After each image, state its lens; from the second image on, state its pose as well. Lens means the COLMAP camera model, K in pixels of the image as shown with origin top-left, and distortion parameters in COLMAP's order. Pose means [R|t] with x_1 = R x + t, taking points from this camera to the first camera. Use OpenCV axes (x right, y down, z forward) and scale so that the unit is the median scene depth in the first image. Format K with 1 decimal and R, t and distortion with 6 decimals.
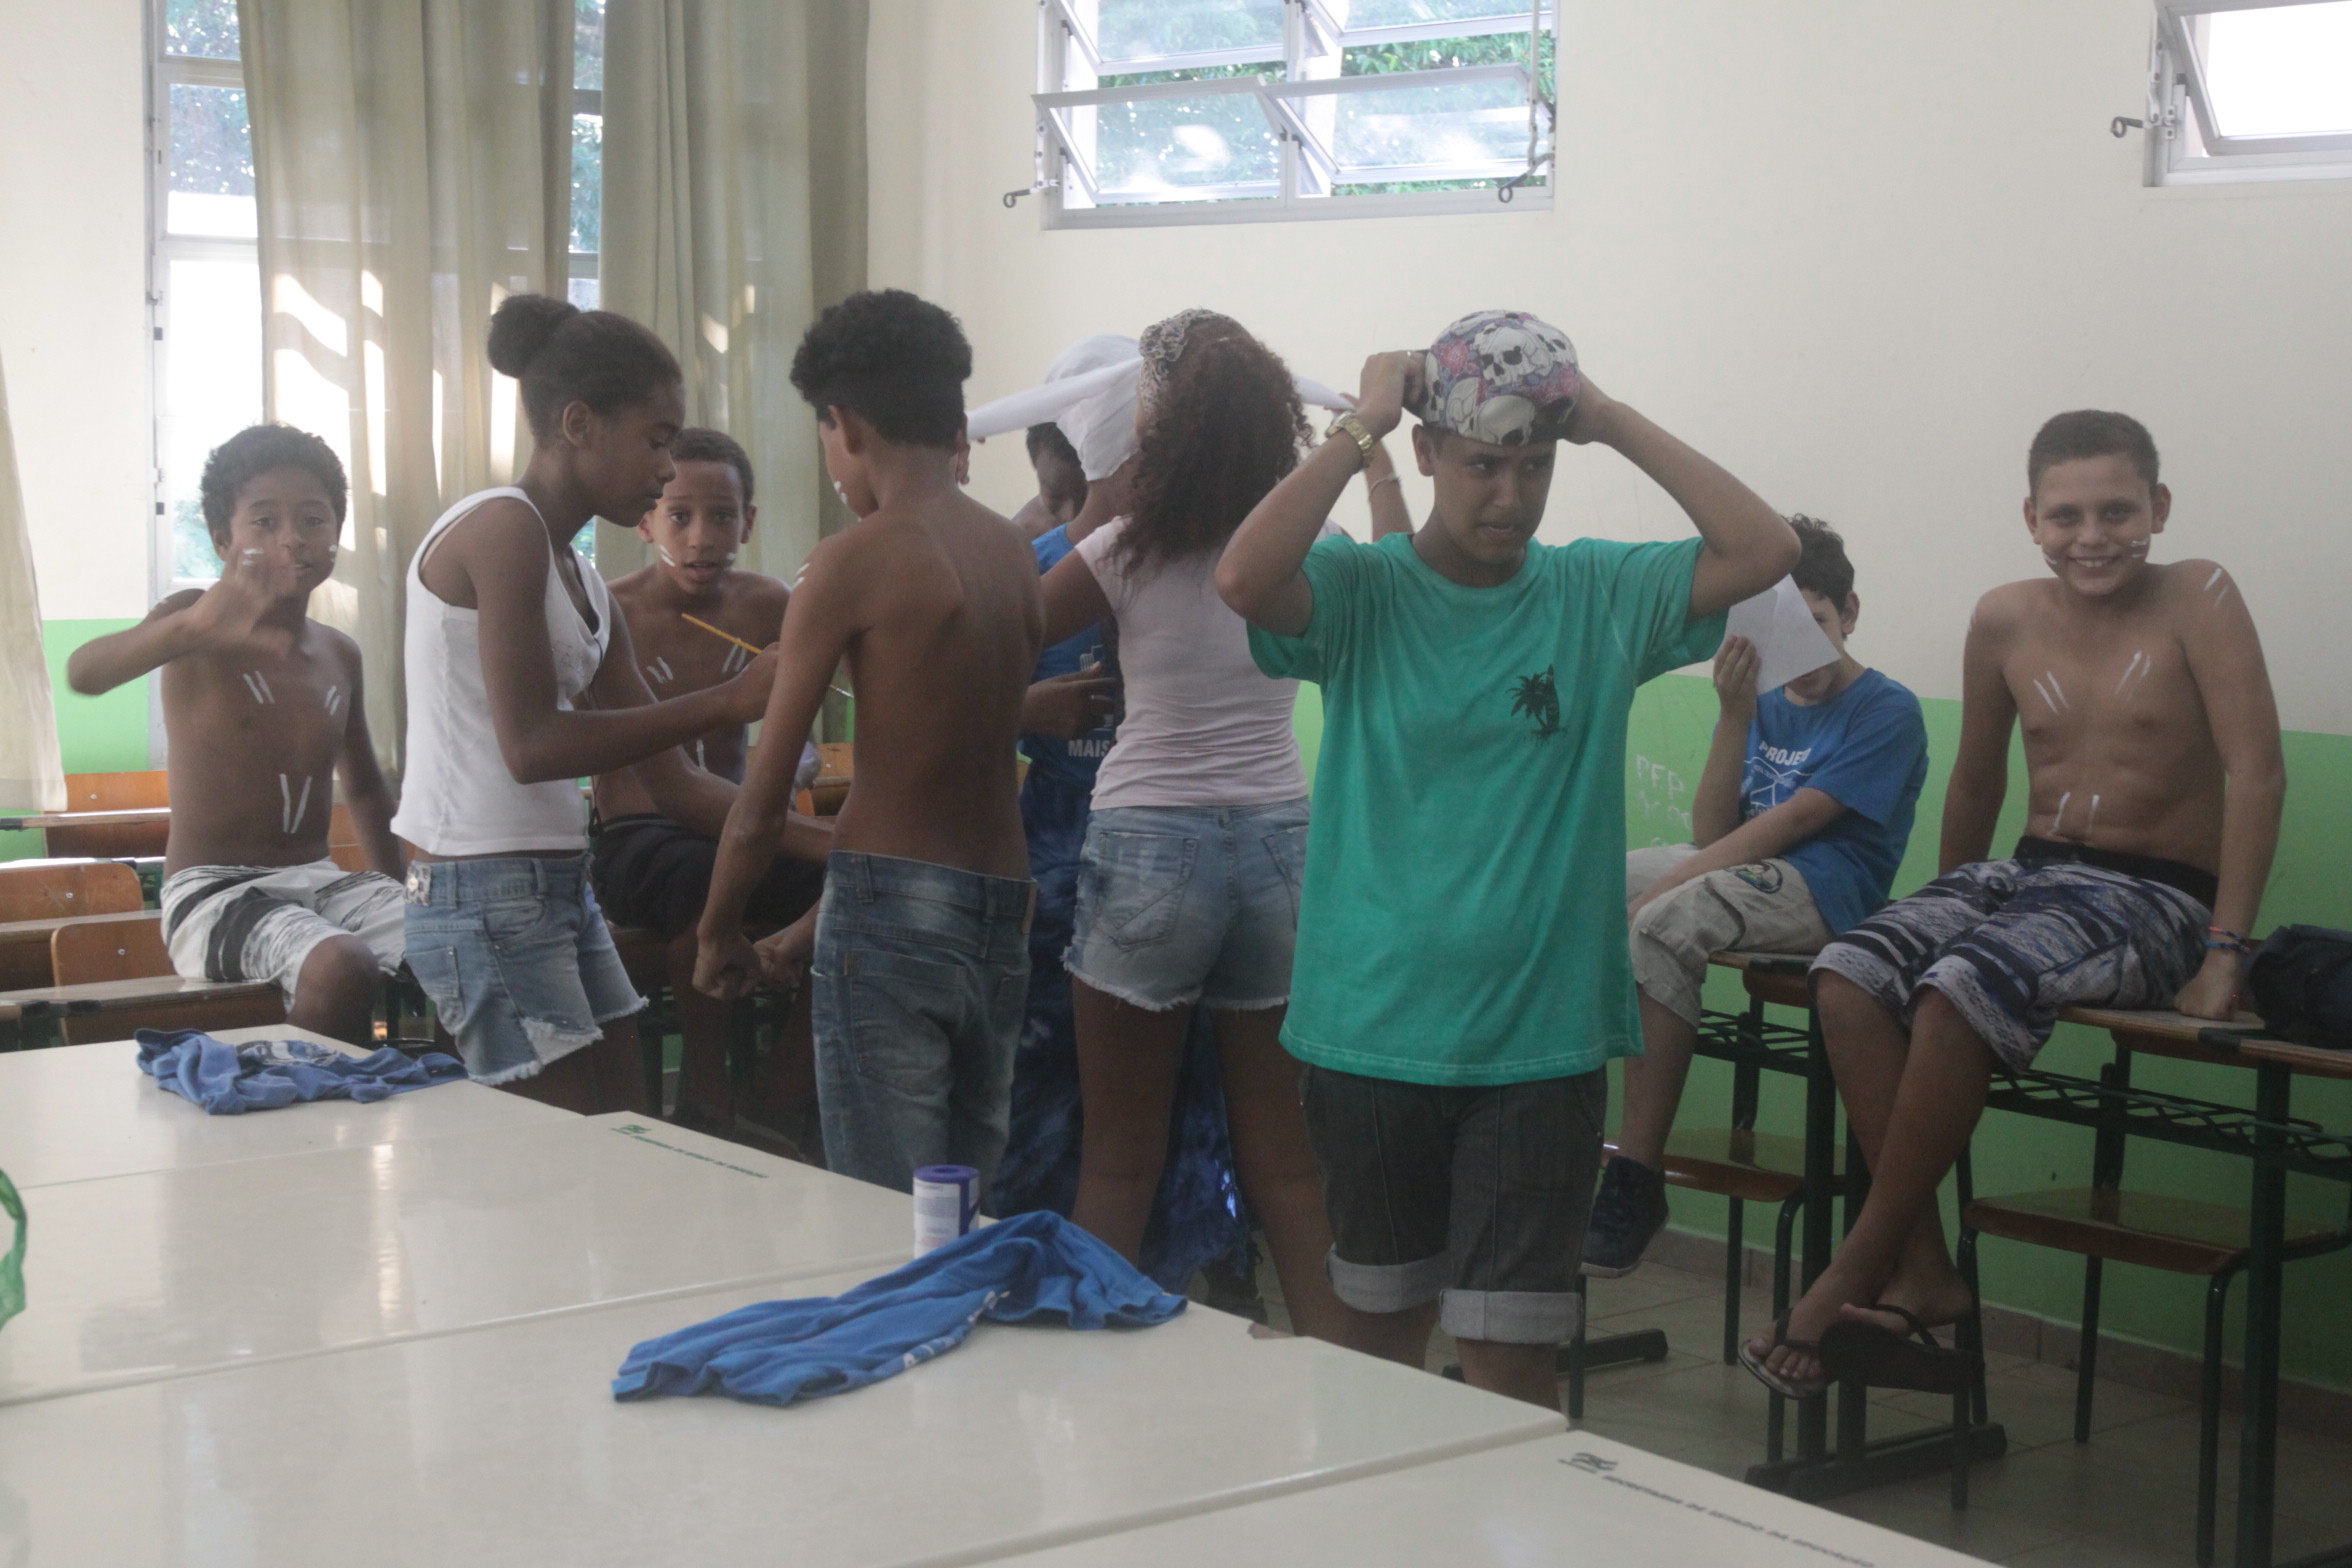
lens RADIAL K [[3754.2, 0, 1176.0], [0, 3754.2, 784.0], [0, 0, 1]] dist [0.111599, -0.001122]
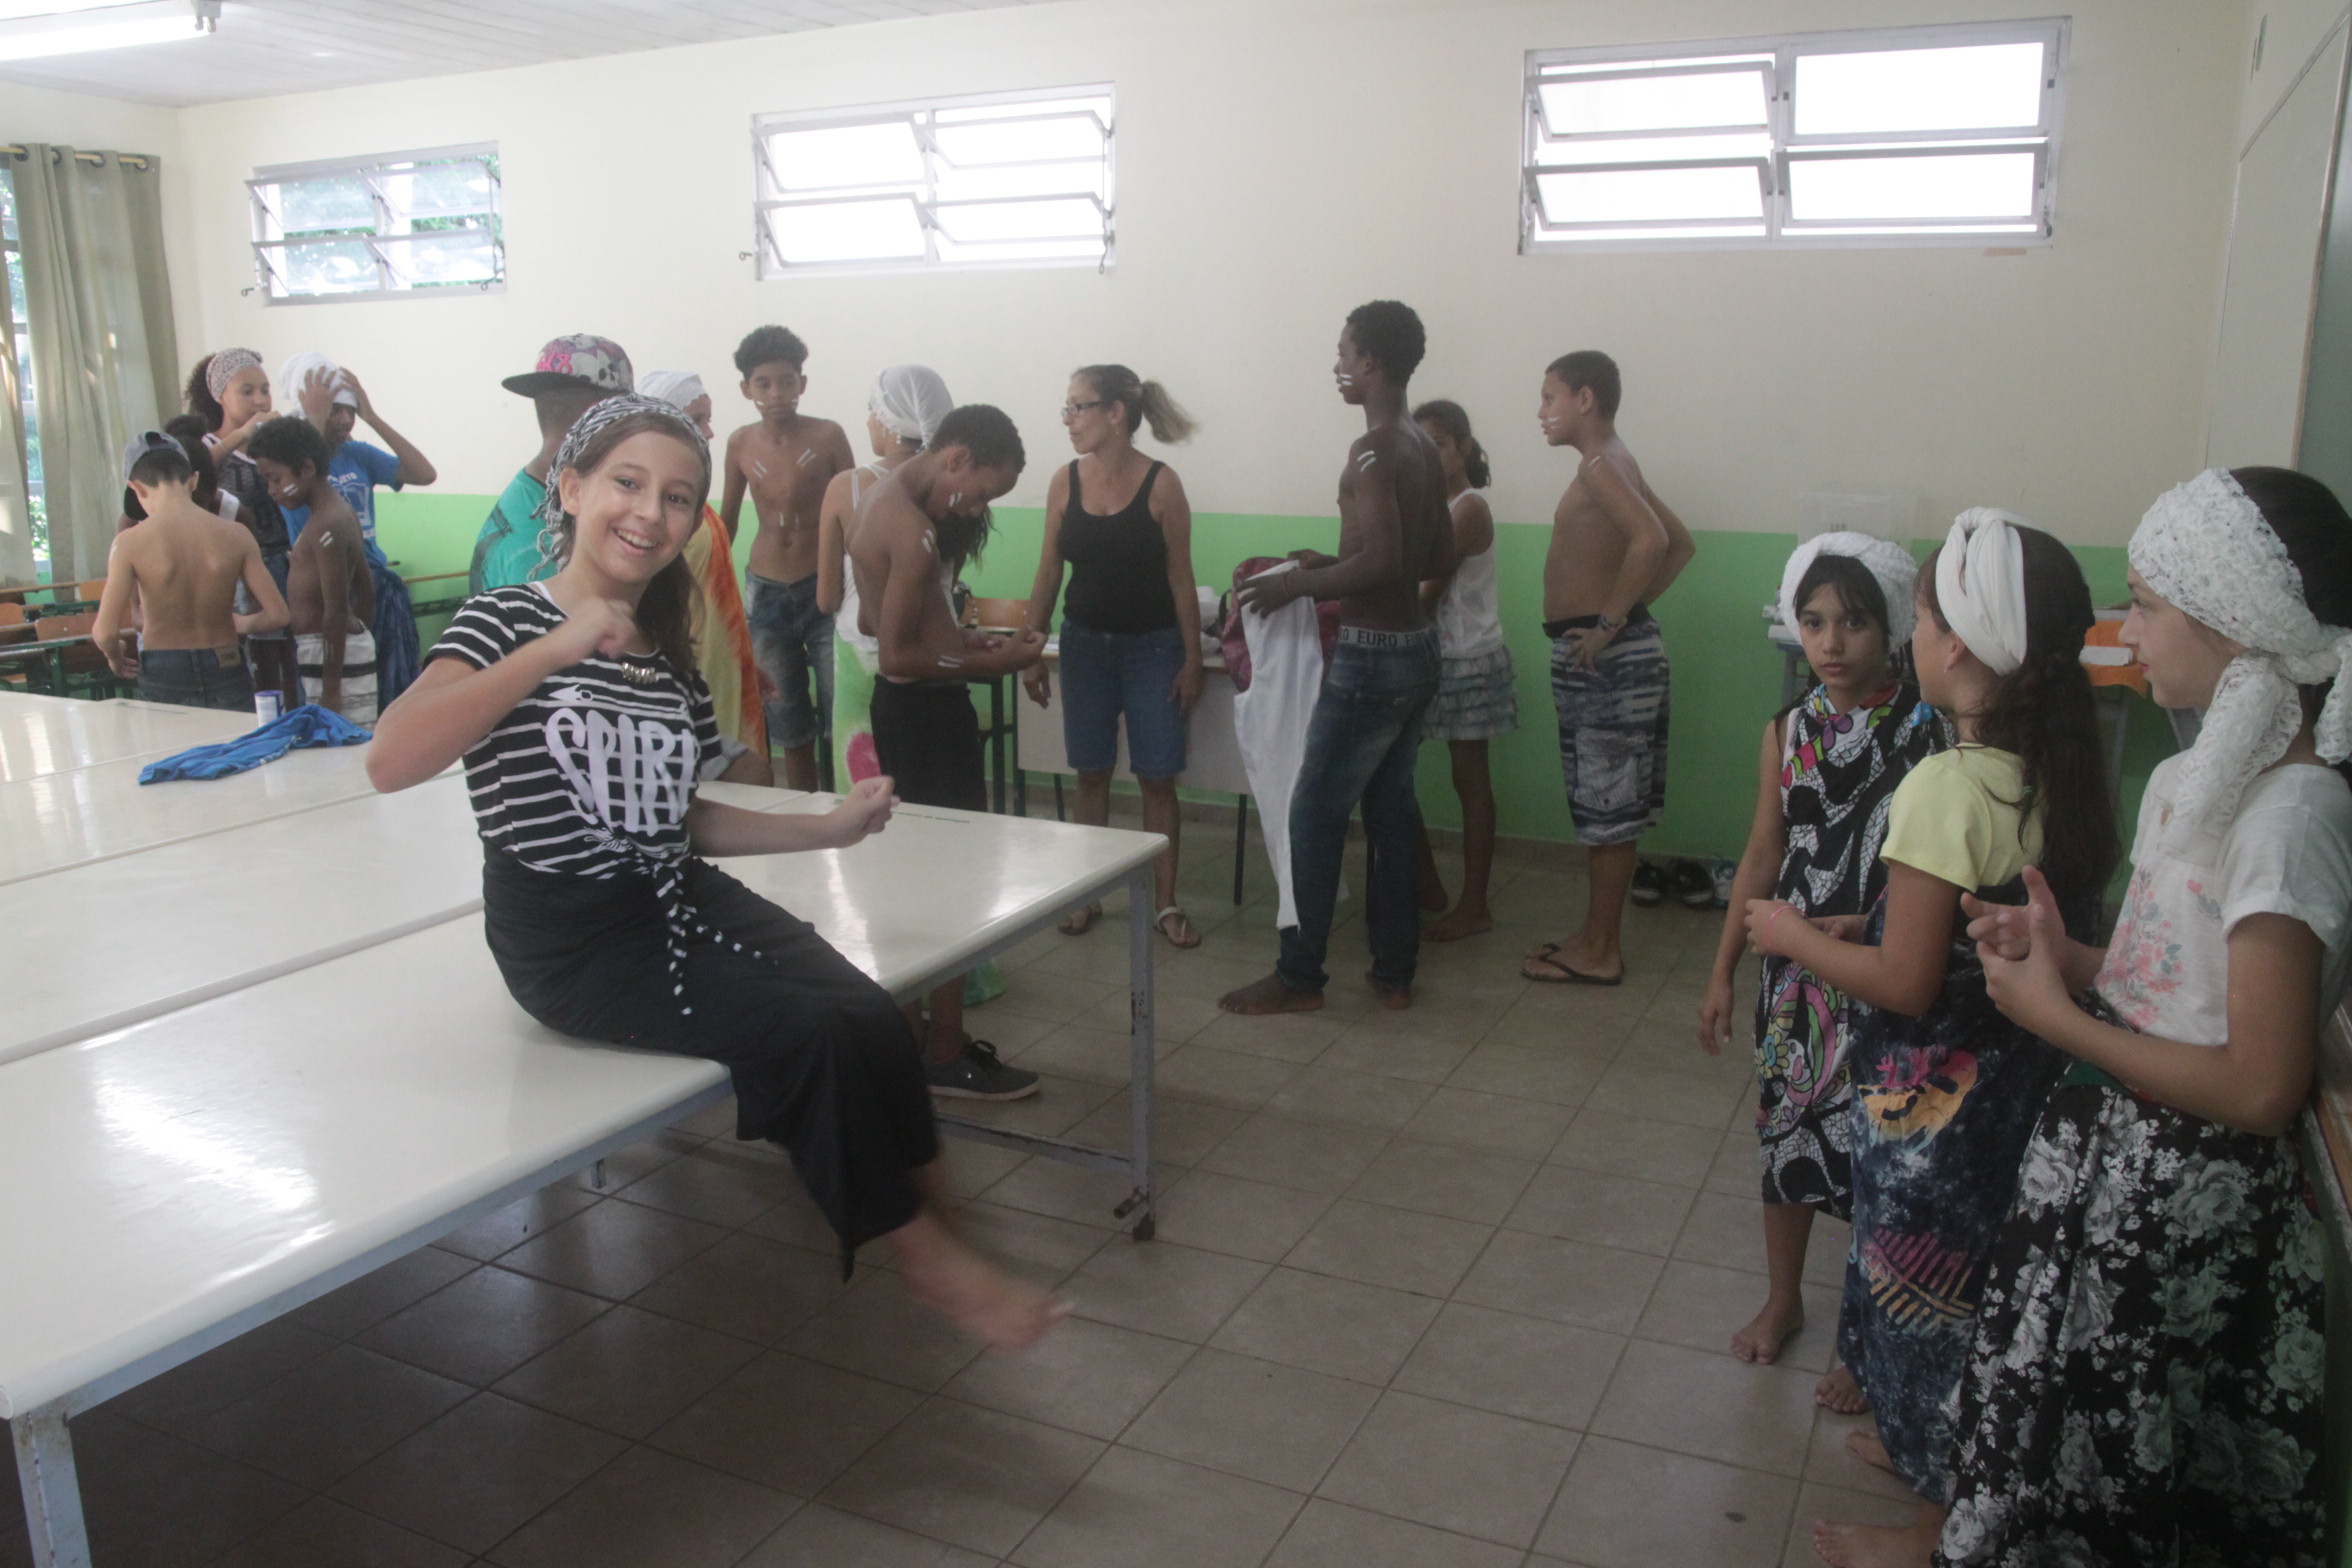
lens RADIAL K [[1843.8, 0, 1172.1], [0, 1843.8, 811.3], [0, 0, 1]] dist [-0.144016, 0.126432]
pose [[0.911684, -0.112075, 0.395311, 0.003290], [0.060416, 0.988189, 0.140827, 0.025437], [-0.406425, -0.104506, 0.907688, -0.161945]]
